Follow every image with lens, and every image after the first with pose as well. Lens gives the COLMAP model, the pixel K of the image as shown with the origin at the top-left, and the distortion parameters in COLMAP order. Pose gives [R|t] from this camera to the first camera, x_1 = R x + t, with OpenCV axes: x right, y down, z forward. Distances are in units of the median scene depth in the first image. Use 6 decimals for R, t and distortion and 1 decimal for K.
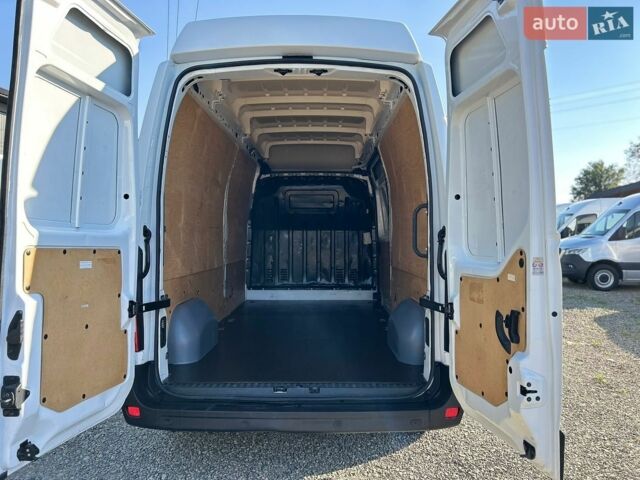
lens RADIAL K [[488.5, 0, 320.5], [0, 488.5, 230.5], [0, 0, 1]] dist [0.013386, -0.001888]
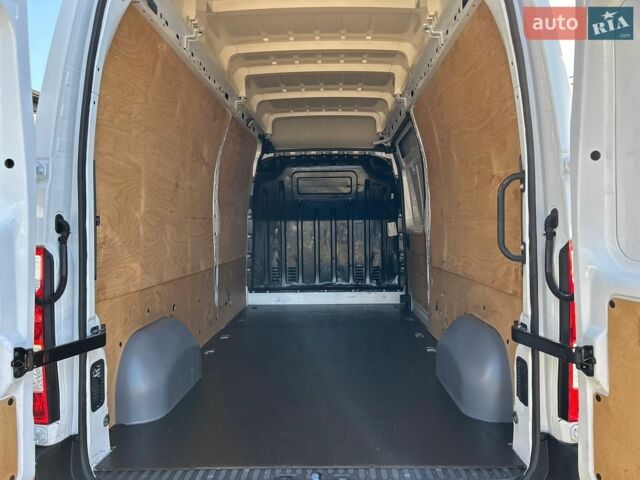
lens RADIAL K [[488.5, 0, 320.5], [0, 488.5, 230.5], [0, 0, 1]] dist [0.013386, -0.001888]
pose [[0.999730, -0.012906, -0.019305, -0.011534], [0.013277, 0.999728, 0.019183, 0.001010], [0.019052, -0.019434, 0.999630, 0.201300]]
